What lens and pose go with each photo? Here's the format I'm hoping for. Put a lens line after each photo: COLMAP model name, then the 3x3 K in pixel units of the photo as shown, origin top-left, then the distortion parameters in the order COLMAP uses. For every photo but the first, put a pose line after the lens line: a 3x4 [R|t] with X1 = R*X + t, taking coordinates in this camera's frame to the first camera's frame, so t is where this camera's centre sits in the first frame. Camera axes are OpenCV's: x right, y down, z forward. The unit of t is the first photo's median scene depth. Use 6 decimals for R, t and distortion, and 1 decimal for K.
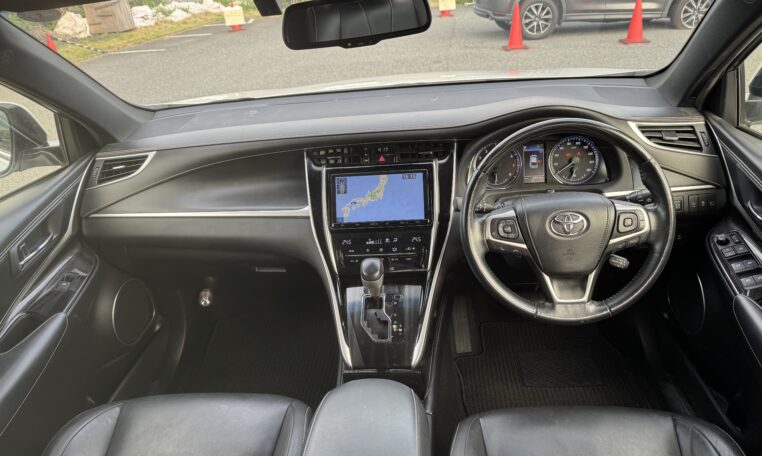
lens RADIAL K [[522.0, 0, 373.5], [0, 522.0, 227.0], [0, 0, 1]] dist [-0.000139, -0.004469]
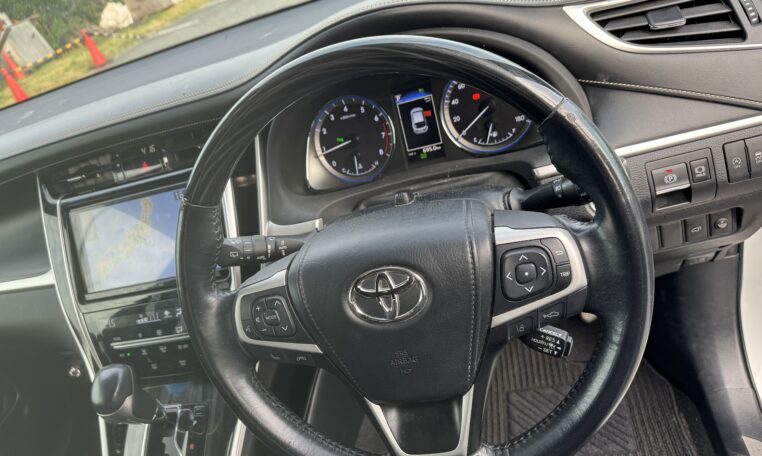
lens RADIAL K [[546.7, 0, 381.0], [0, 546.7, 228.0], [0, 0, 1]] dist [0.003900, -0.007465]
pose [[0.974623, -0.155678, -0.160853, 0.347557], [0.171683, 0.980954, 0.090849, -0.076479], [0.143646, -0.116159, 0.982788, 0.442783]]
